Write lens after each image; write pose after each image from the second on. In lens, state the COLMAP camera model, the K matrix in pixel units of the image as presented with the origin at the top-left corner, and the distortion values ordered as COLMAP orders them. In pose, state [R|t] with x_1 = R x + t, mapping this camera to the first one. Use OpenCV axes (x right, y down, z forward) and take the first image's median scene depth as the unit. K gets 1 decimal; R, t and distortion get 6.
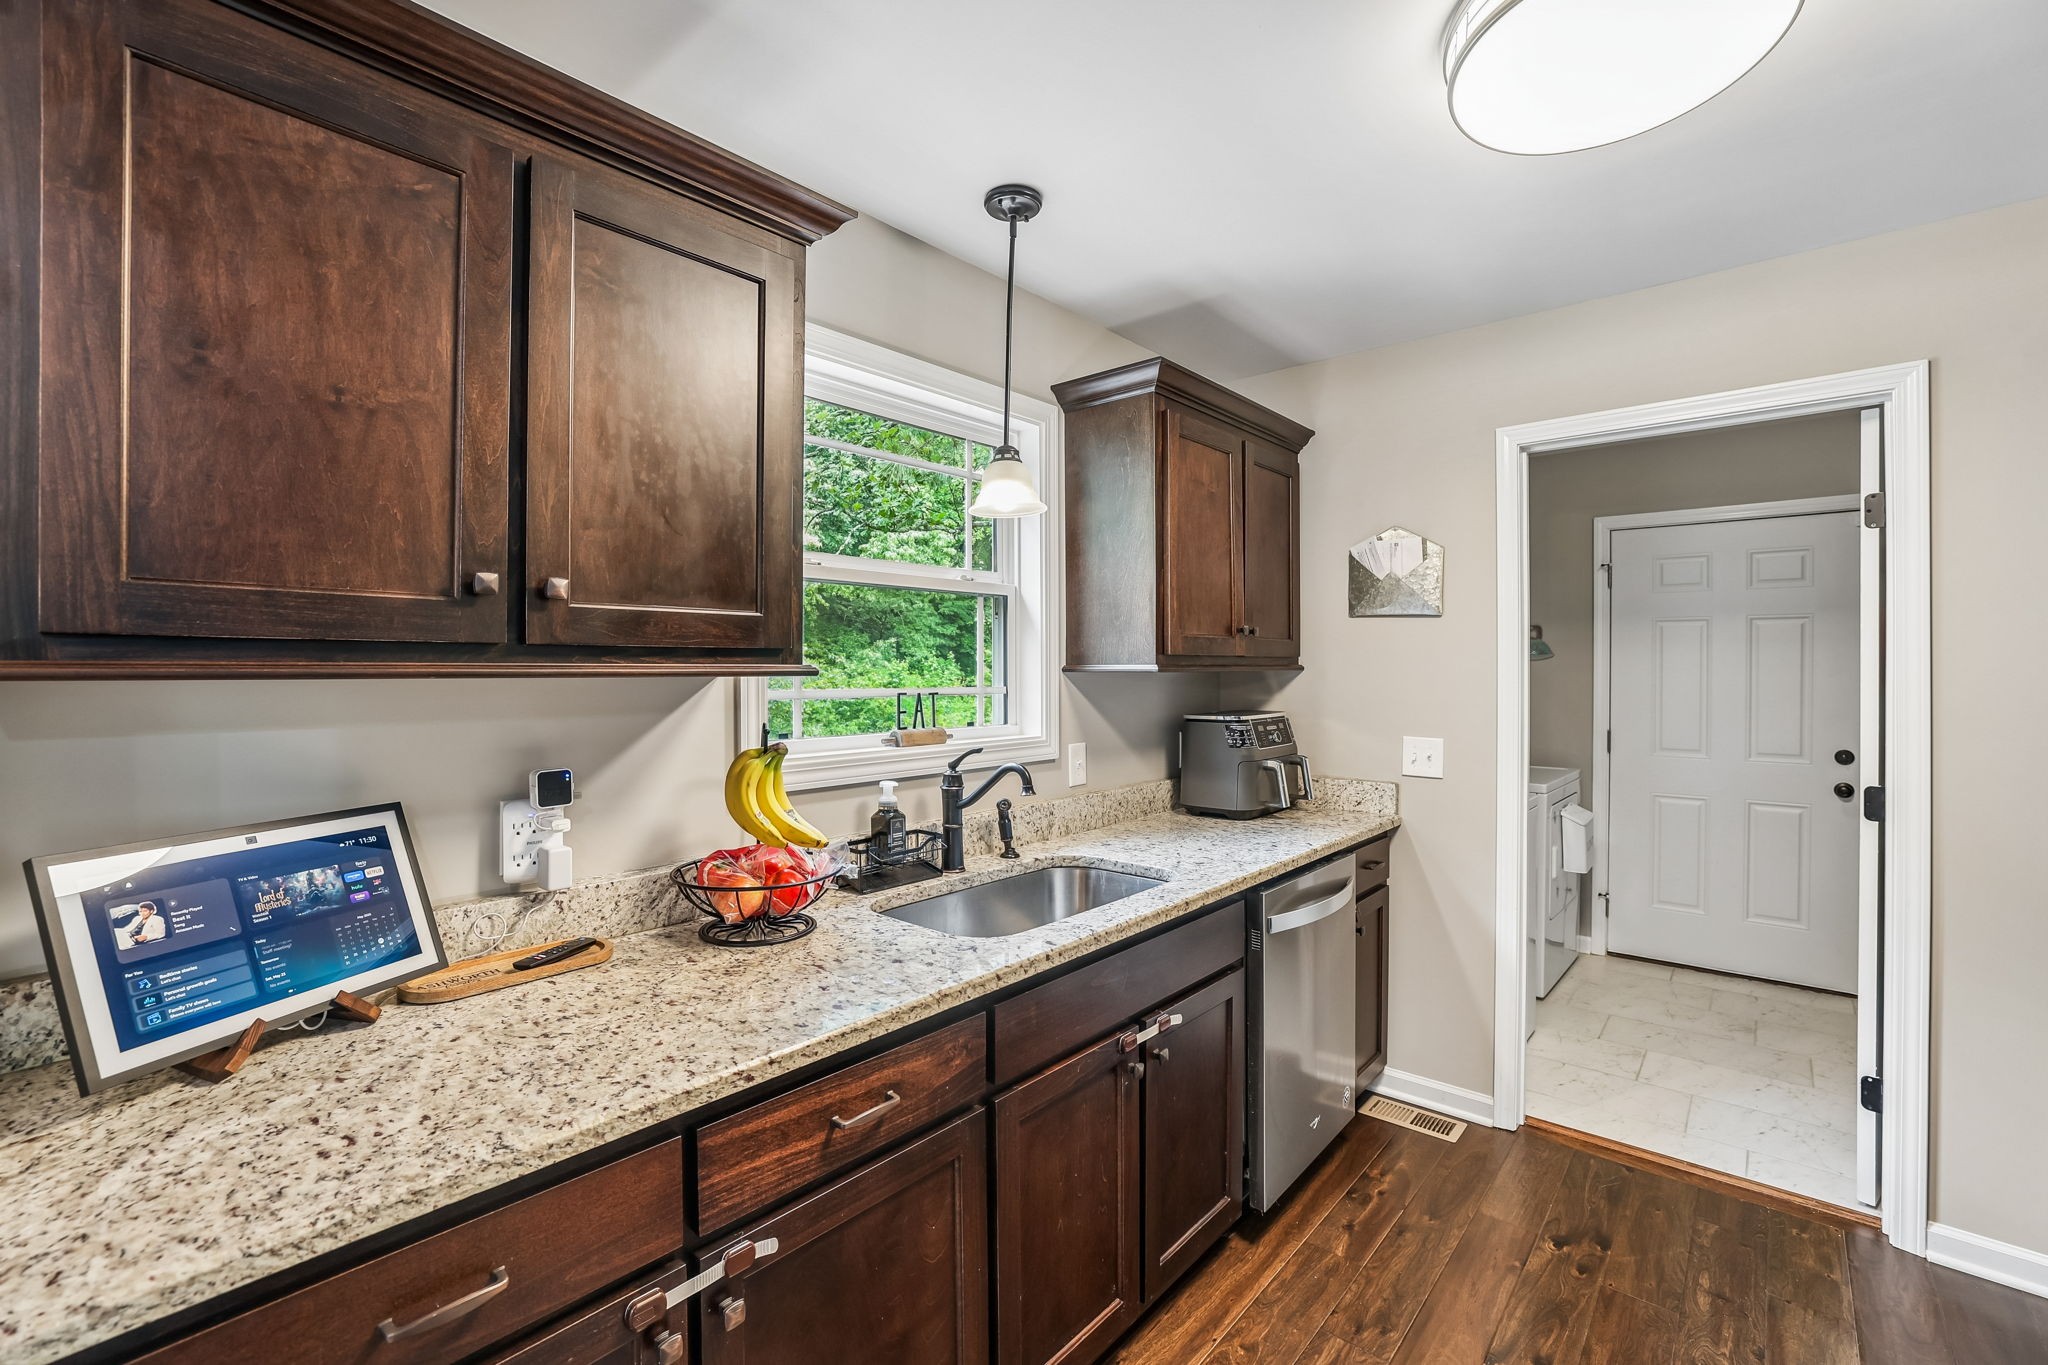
lens RADIAL K [[891.3, 0, 1039.9], [0, 891.3, 670.1], [0, 0, 1]] dist [-0.045892, 0.016520]
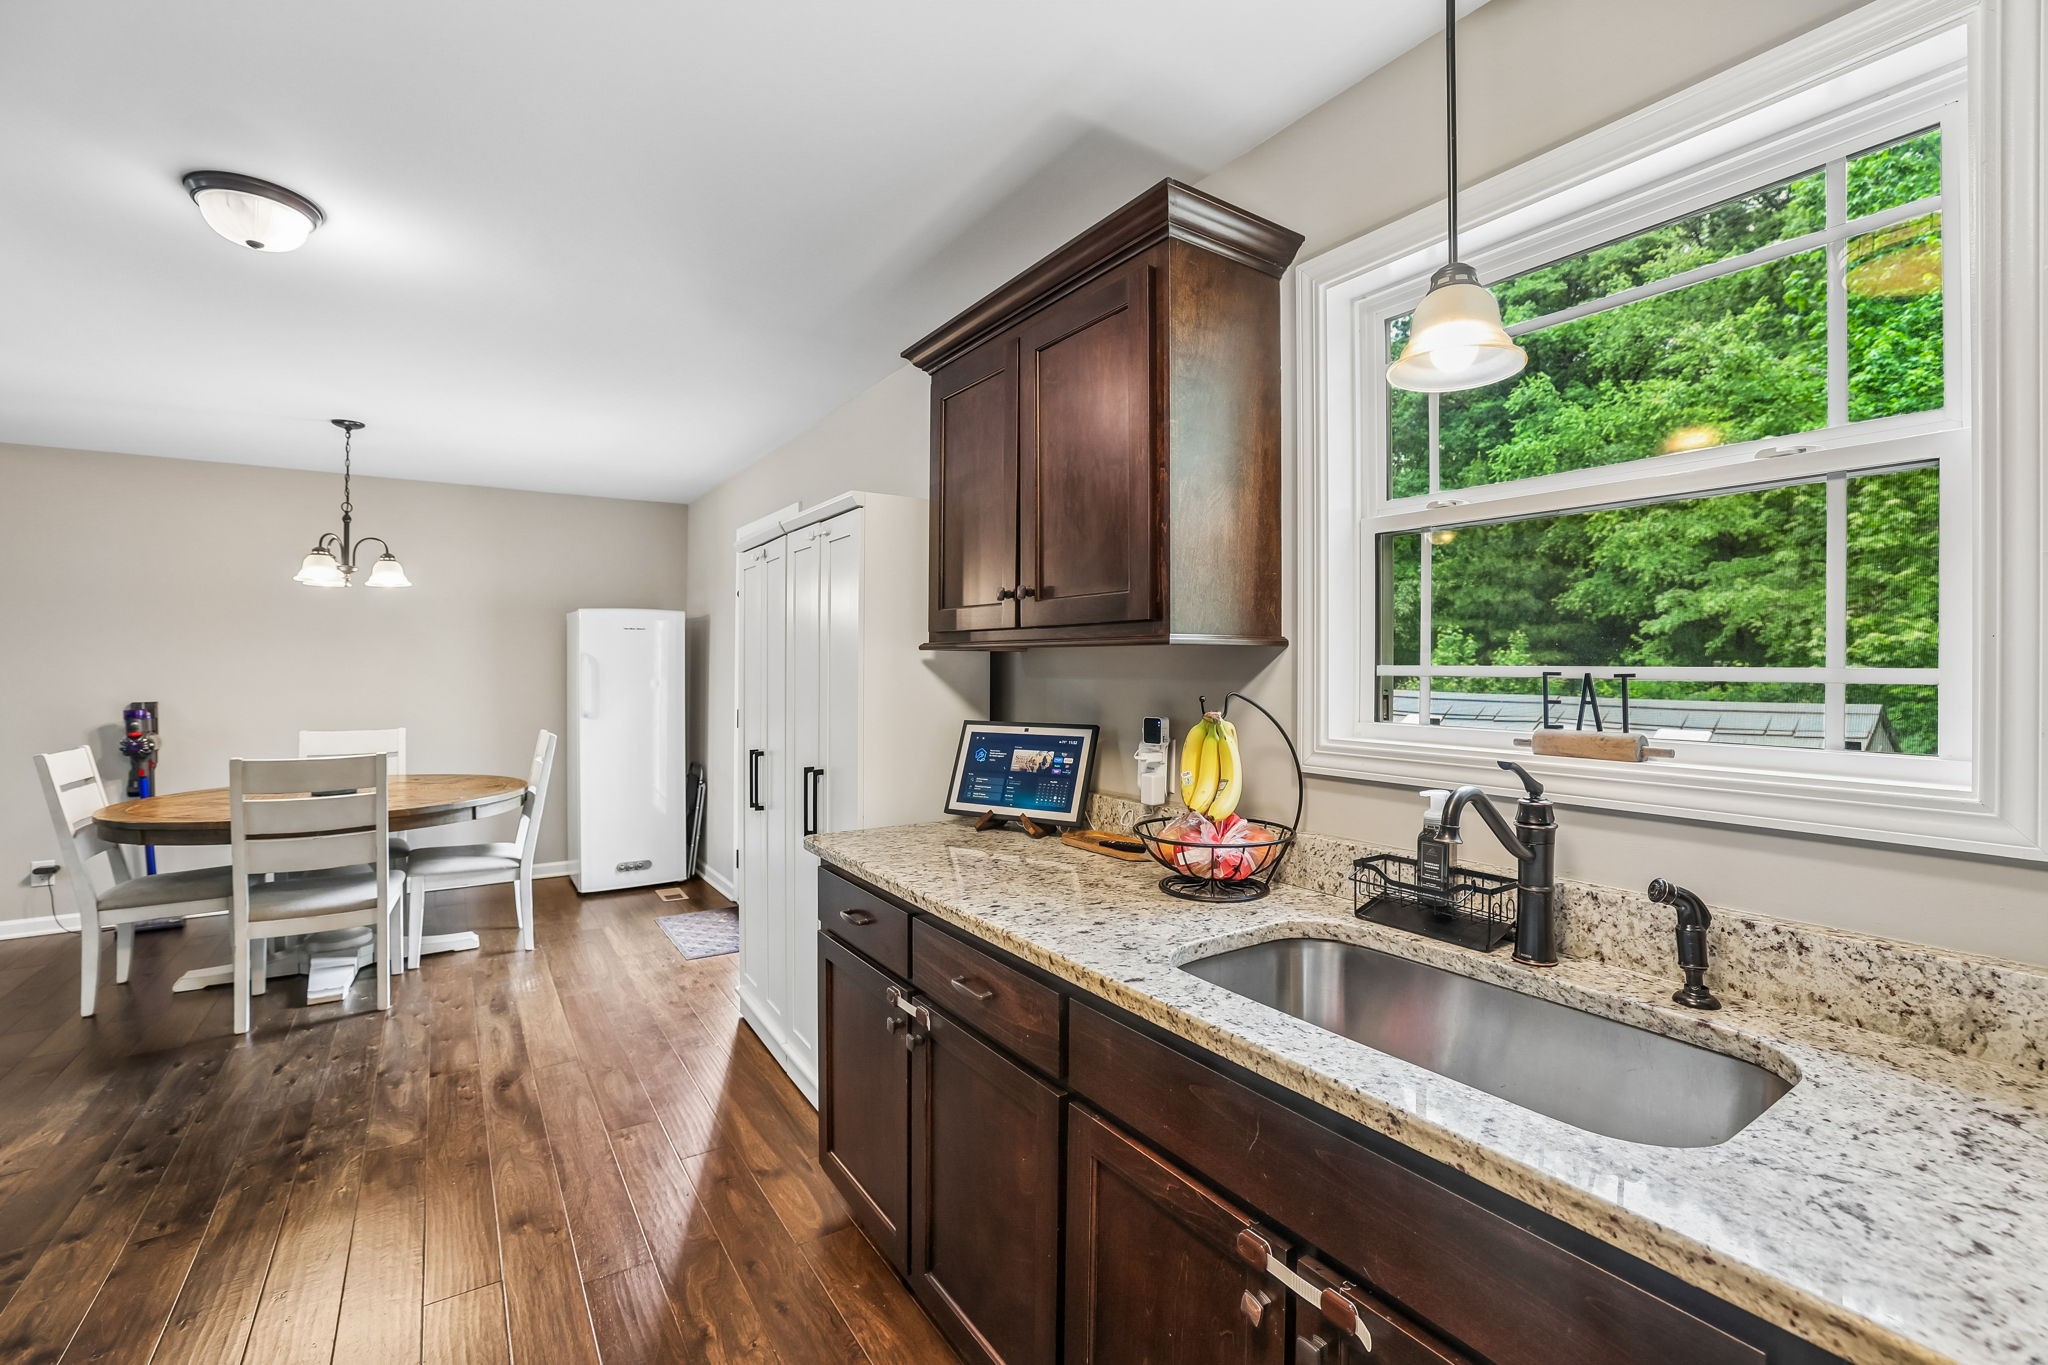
lens RADIAL K [[891.3, 0, 1039.9], [0, 891.3, 670.1], [0, 0, 1]] dist [-0.045892, 0.016520]
pose [[-0.261858, 0.002148, -0.965104, 0.837713], [-0.007214, 0.999965, 0.004182, 0.034836], [0.965080, 0.008057, -0.261833, 1.197905]]
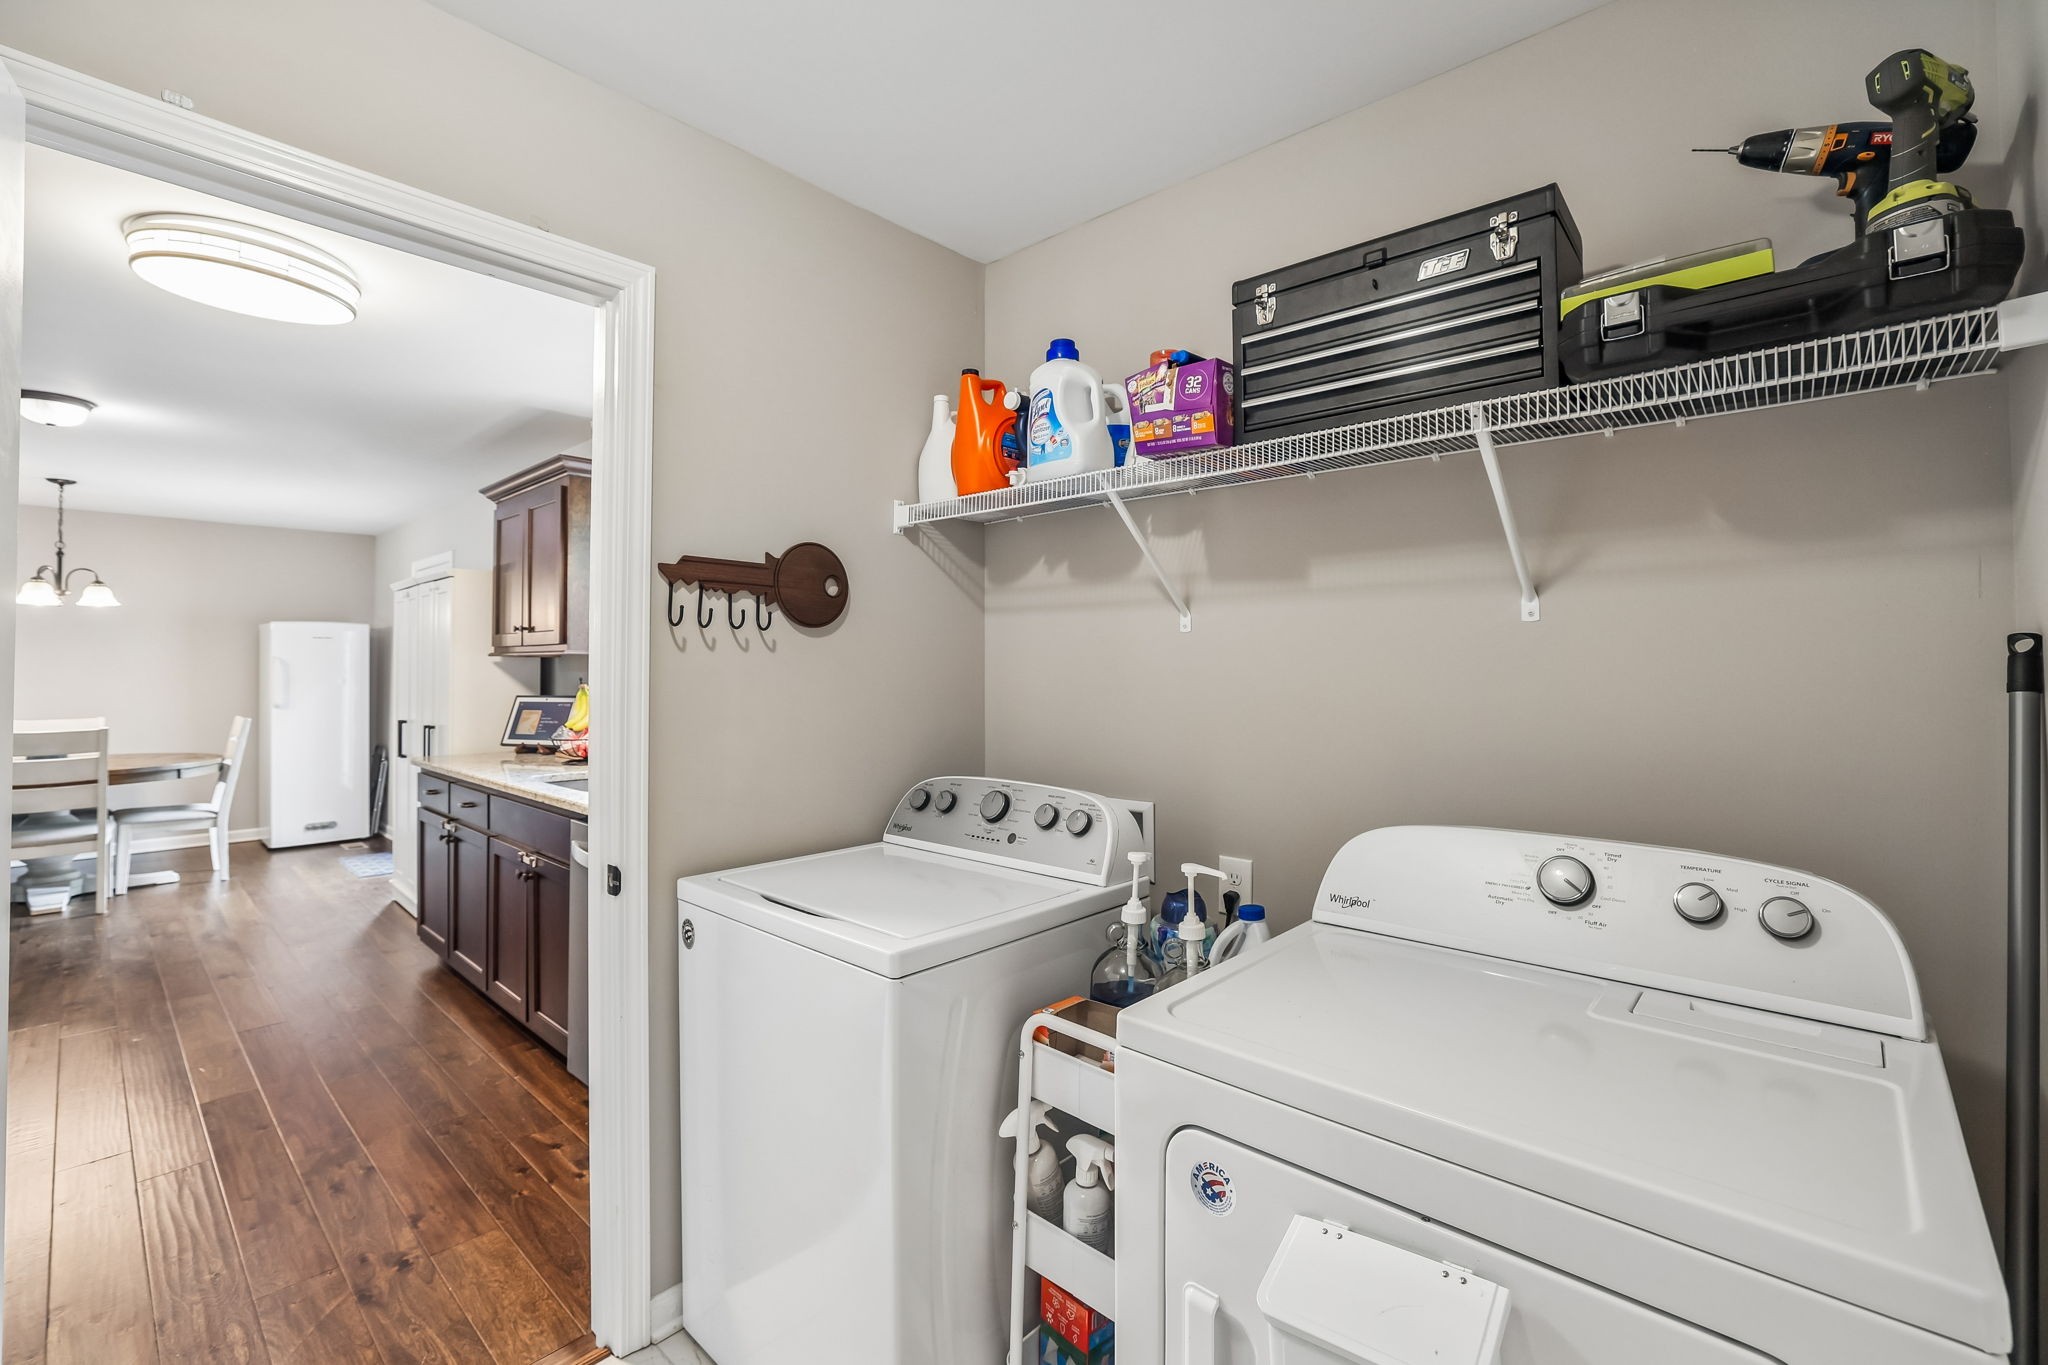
lens RADIAL K [[891.3, 0, 1039.9], [0, 891.3, 670.1], [0, 0, 1]] dist [-0.045892, 0.016520]
pose [[-0.022151, -0.002453, -0.999752, 2.214896], [-0.007249, 0.999971, -0.002293, 0.044638], [0.999728, 0.007196, -0.022169, 2.476447]]
